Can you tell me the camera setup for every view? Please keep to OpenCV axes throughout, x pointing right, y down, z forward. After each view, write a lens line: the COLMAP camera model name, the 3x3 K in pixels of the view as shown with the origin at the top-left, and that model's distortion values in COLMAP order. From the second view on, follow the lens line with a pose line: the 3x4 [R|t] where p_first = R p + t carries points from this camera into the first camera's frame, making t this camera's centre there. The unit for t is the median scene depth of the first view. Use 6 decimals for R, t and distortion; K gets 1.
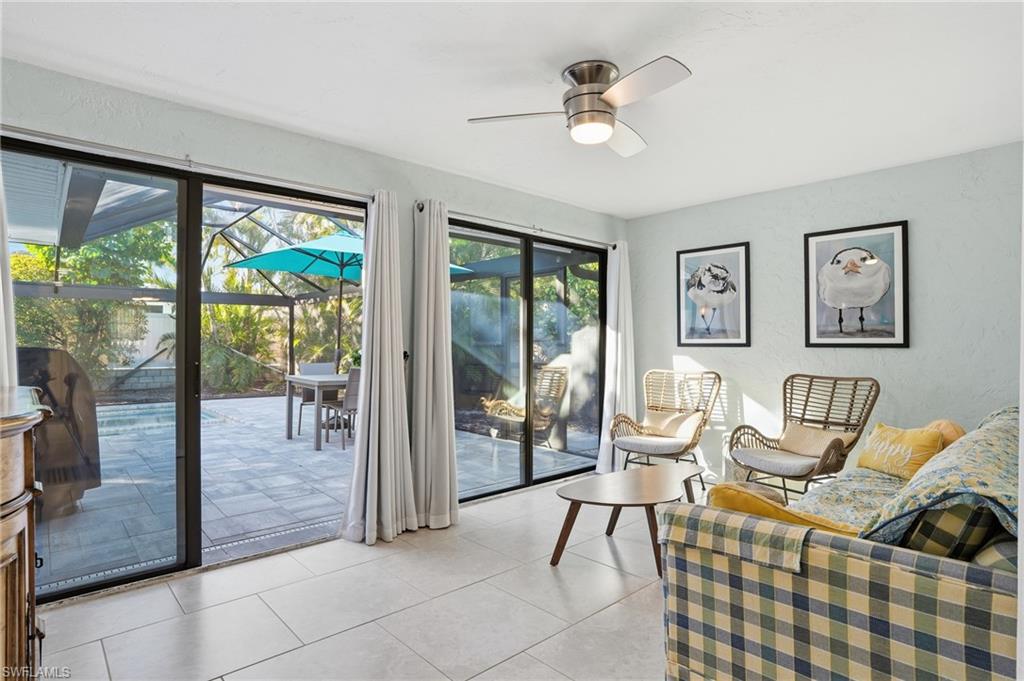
lens RADIAL K [[539.6, 0, 516.3], [0, 539.6, 338.1], [0, 0, 1]] dist [-0.050995, 0.020649]
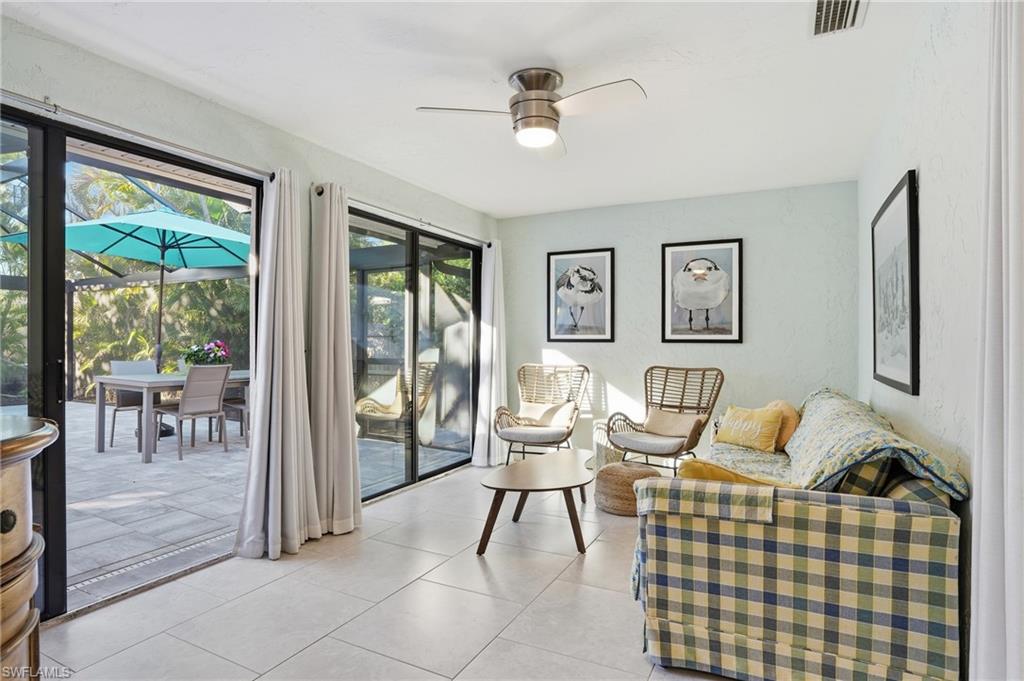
lens RADIAL K [[539.6, 0, 519.6], [0, 539.6, 340.4], [0, 0, 1]] dist [-0.050995, 0.020649]
pose [[0.939656, 0.002476, 0.342112, -0.166534], [-0.006717, 0.999915, 0.011212, 0.001914], [-0.342055, -0.012834, 0.939592, 0.012773]]
